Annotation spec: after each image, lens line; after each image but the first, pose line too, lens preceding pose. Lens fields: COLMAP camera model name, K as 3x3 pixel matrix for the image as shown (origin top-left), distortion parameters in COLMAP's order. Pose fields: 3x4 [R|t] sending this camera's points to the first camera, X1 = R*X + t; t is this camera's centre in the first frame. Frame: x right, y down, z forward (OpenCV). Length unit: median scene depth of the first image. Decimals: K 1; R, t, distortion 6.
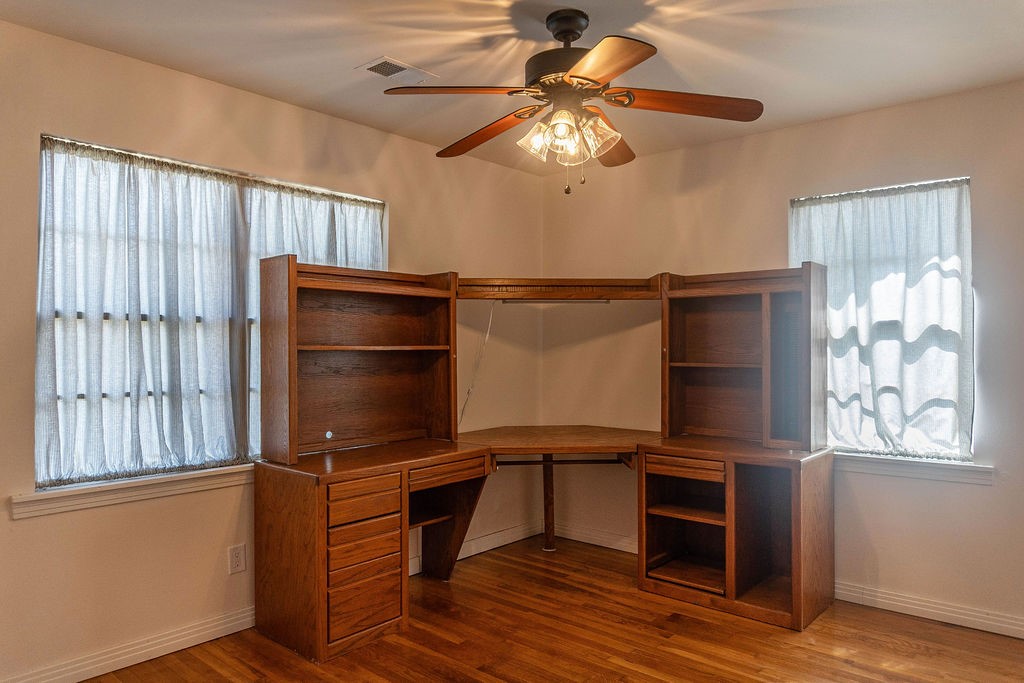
lens RADIAL K [[695.7, 0, 508.0], [0, 695.7, 338.7], [0, 0, 1]] dist [-0.023025, -0.007063]
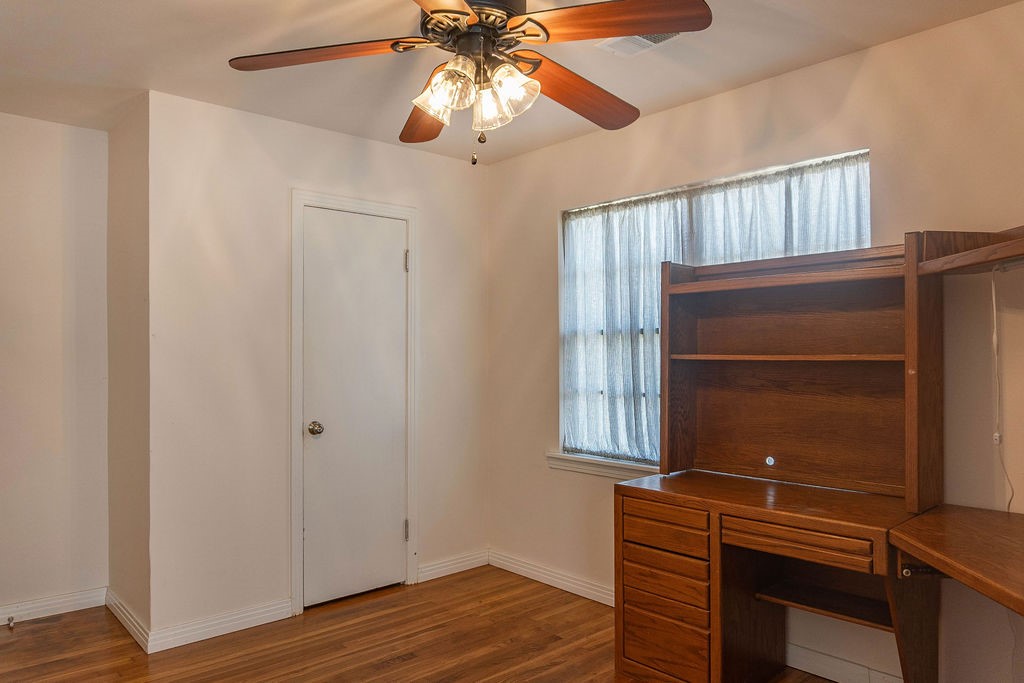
lens RADIAL K [[695.7, 0, 508.0], [0, 695.7, 350.1], [0, 0, 1]] dist [-0.023025, -0.007063]
pose [[-0.124592, -0.003307, -0.992203, 0.701736], [0.014541, 0.999881, -0.005158, 0.005083], [0.992102, -0.015071, -0.124529, 0.912132]]
